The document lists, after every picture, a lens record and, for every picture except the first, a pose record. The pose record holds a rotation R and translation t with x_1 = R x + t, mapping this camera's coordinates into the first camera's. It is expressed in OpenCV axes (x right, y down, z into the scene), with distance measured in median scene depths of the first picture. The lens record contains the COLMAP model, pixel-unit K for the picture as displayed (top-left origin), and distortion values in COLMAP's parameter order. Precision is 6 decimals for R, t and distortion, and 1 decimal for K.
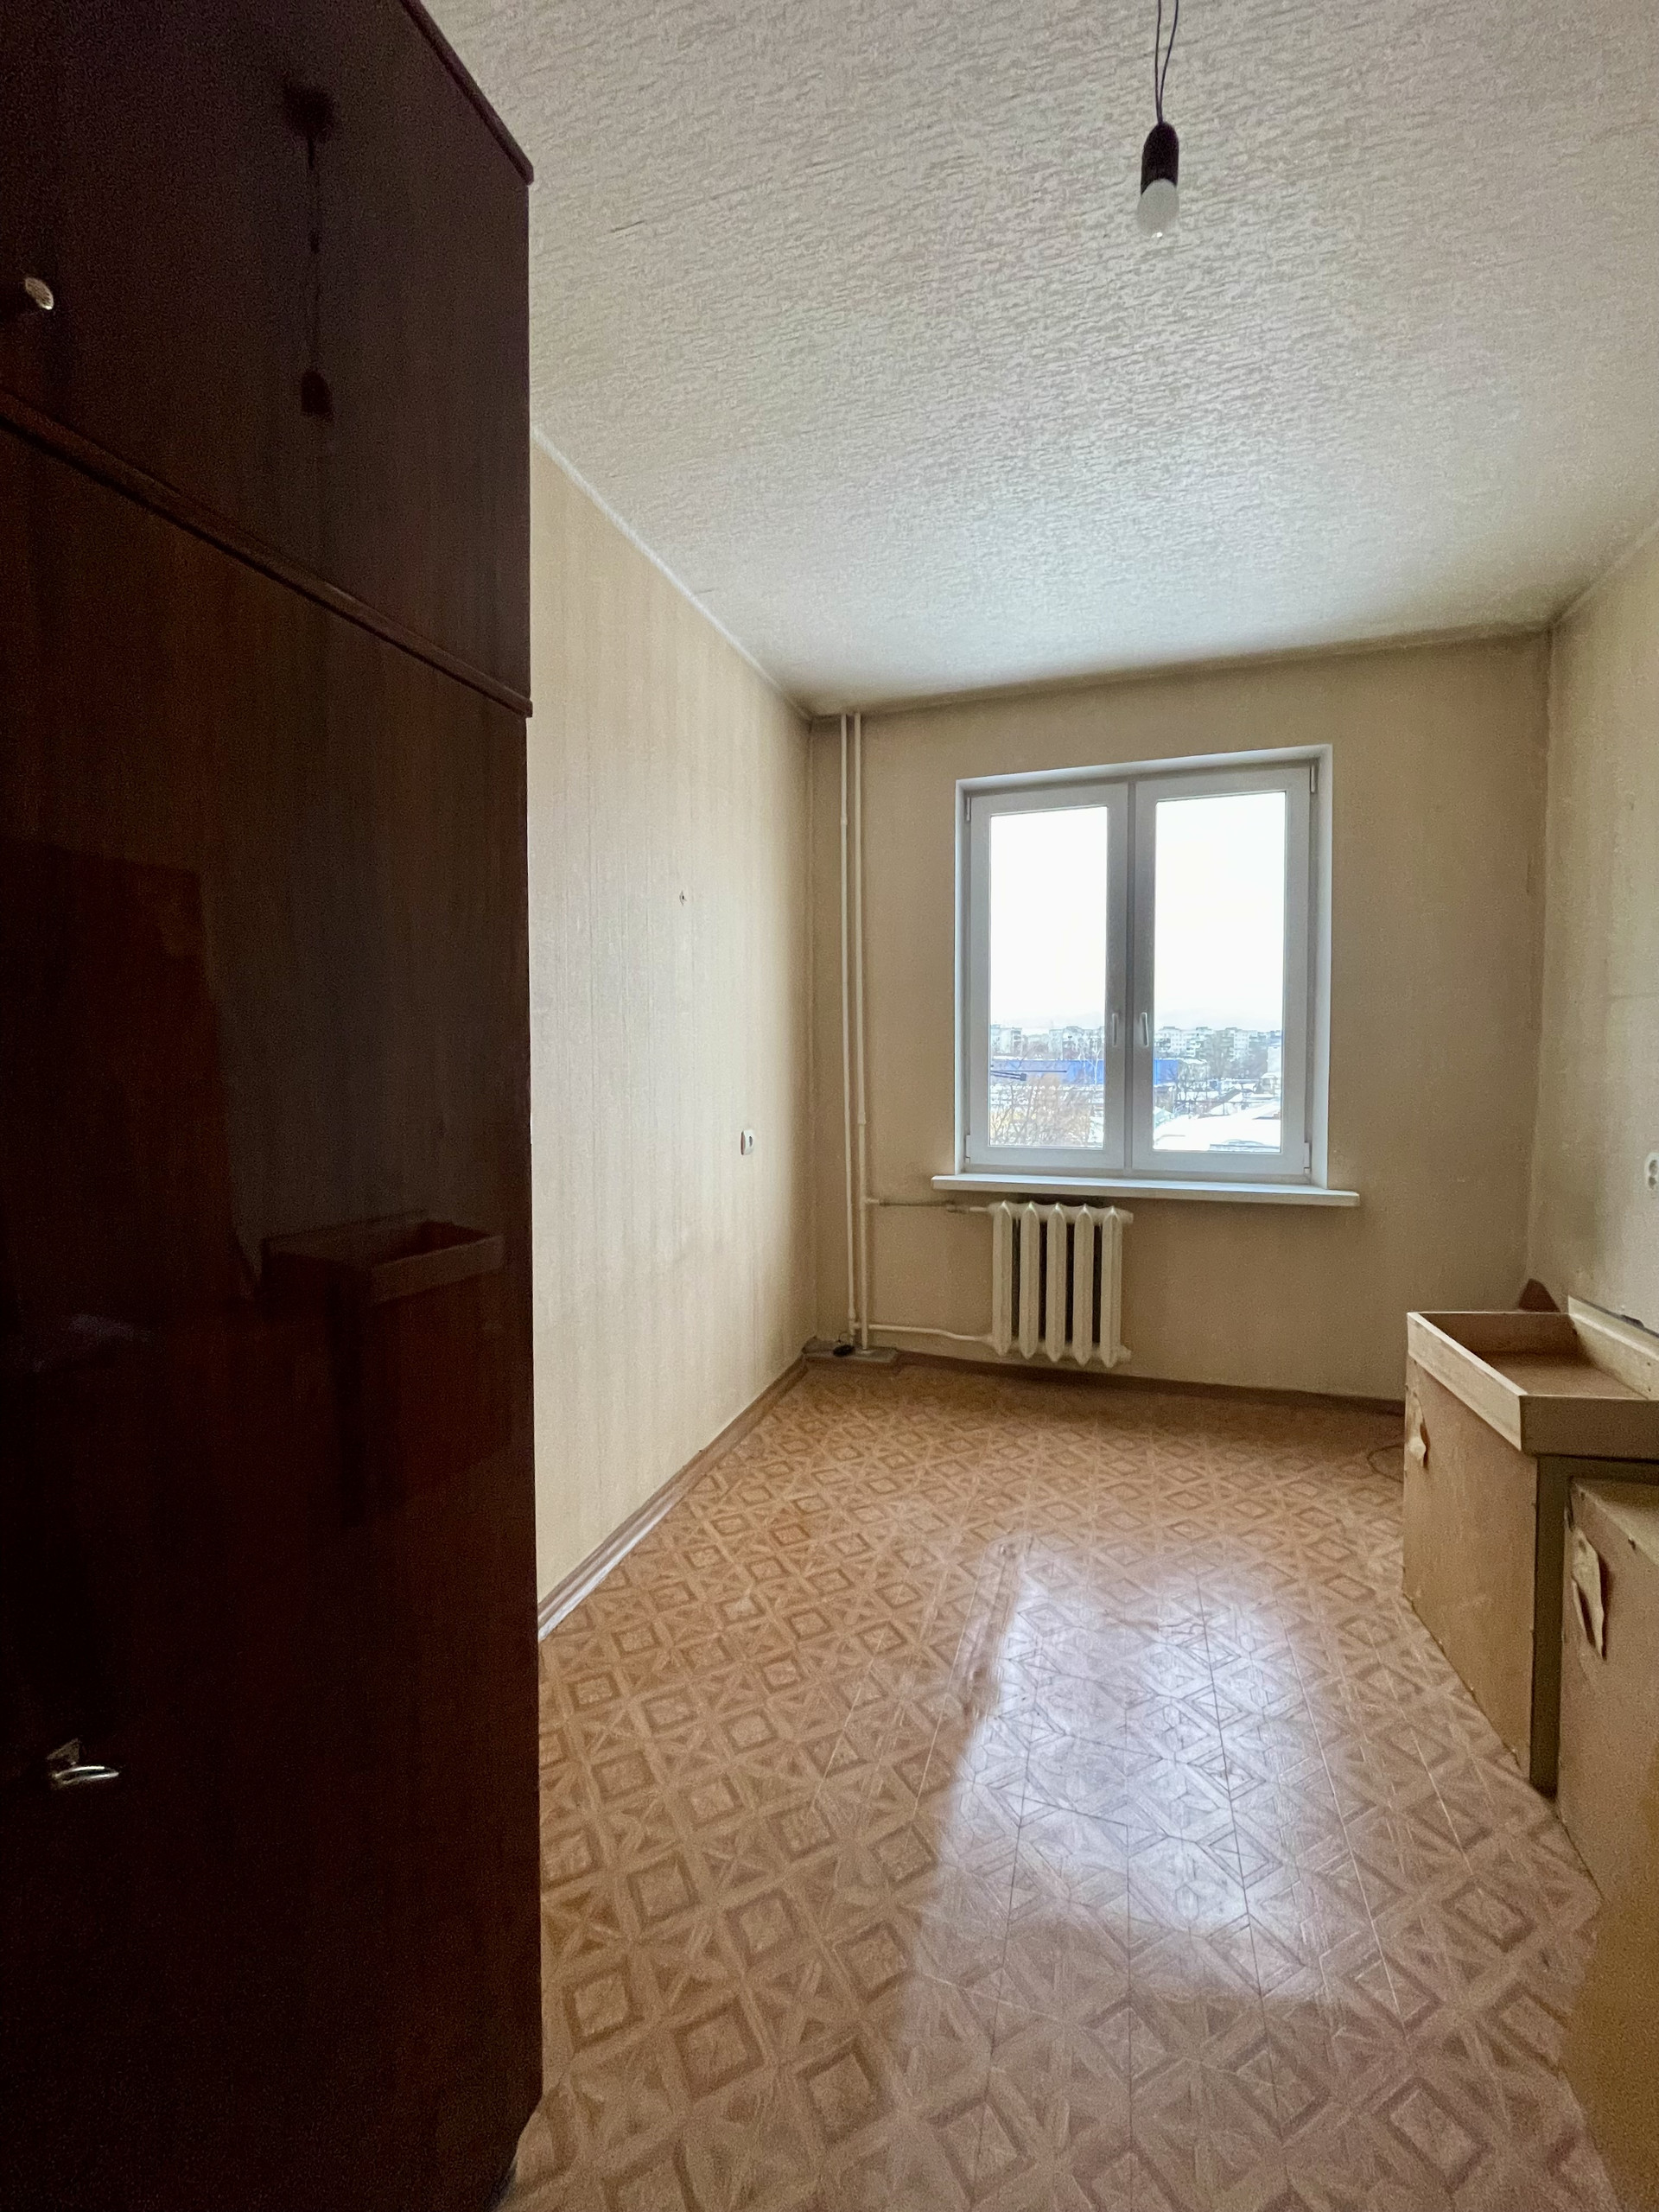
lens RADIAL K [[901.2, 0, 832.7], [0, 901.2, 1096.8], [0, 0, 1]] dist [0.002021, 0.000966]
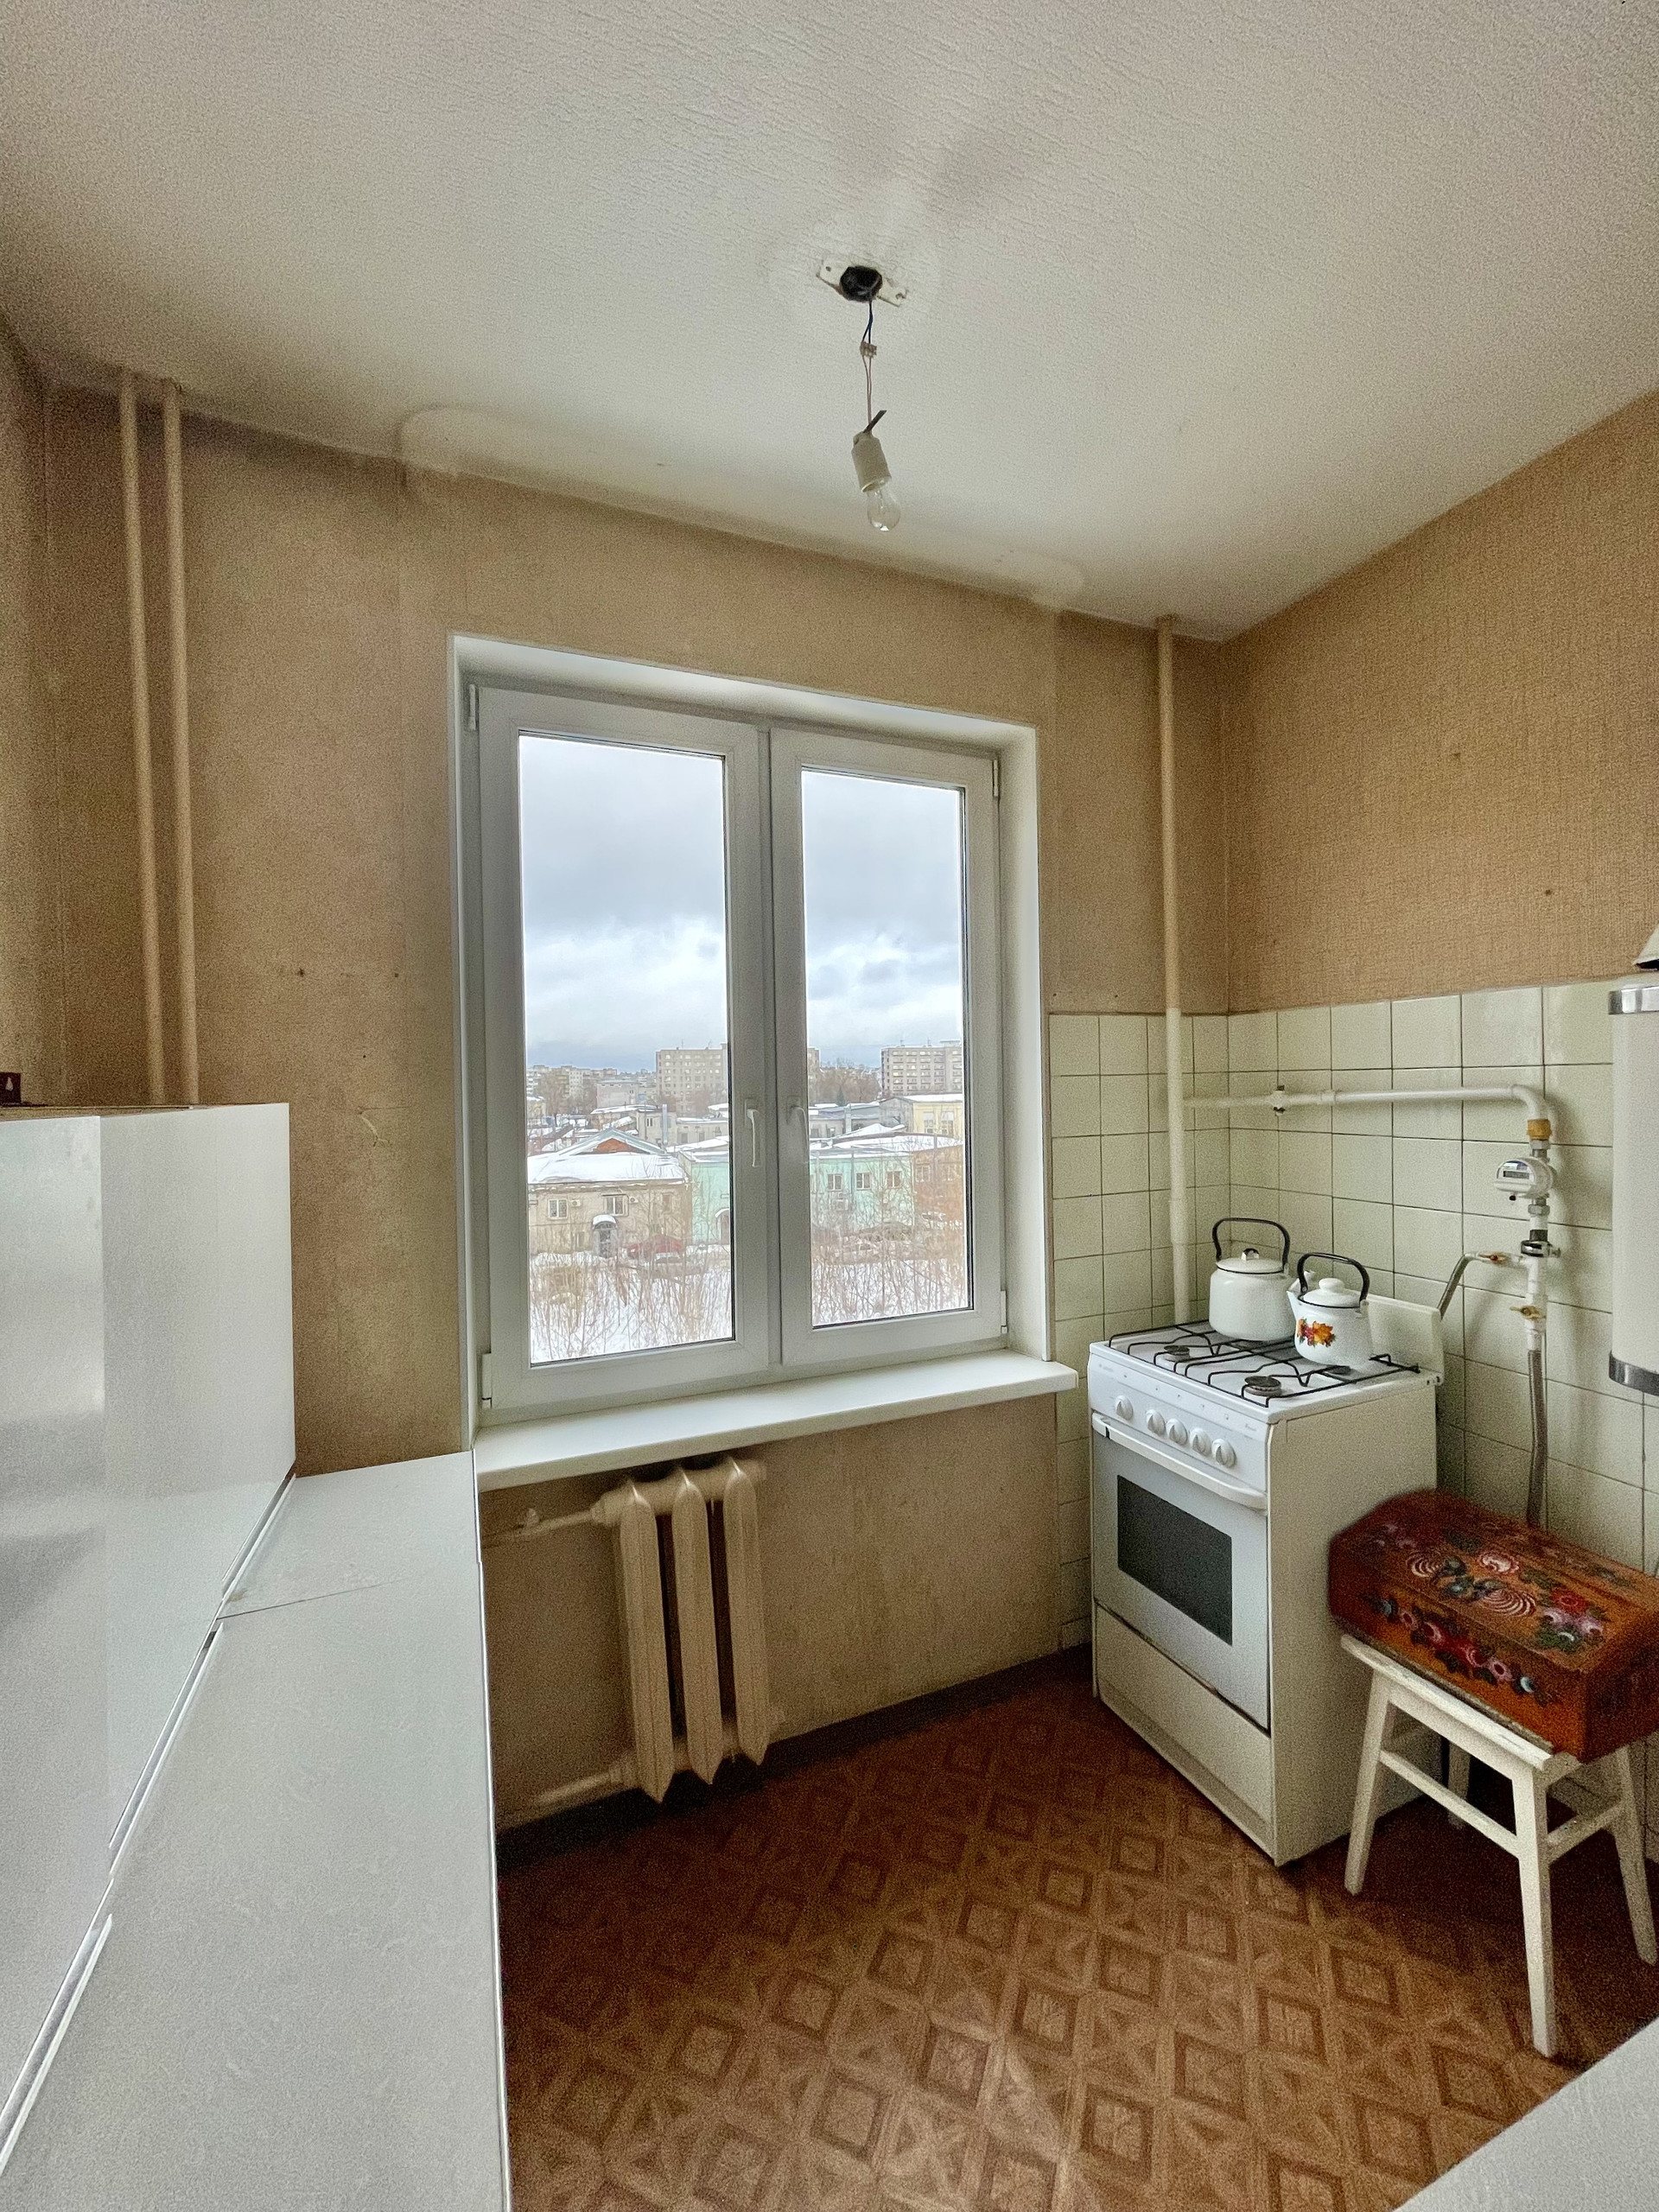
lens RADIAL K [[897.5, 0, 826.8], [0, 897.5, 1095.9], [0, 0, 1]] dist [-0.000235, -0.000456]
pose [[0.758515, -0.020875, 0.651322, -0.043410], [0.048860, 0.998495, -0.024899, -0.114090], [-0.649822, 0.050710, 0.758393, 0.700961]]
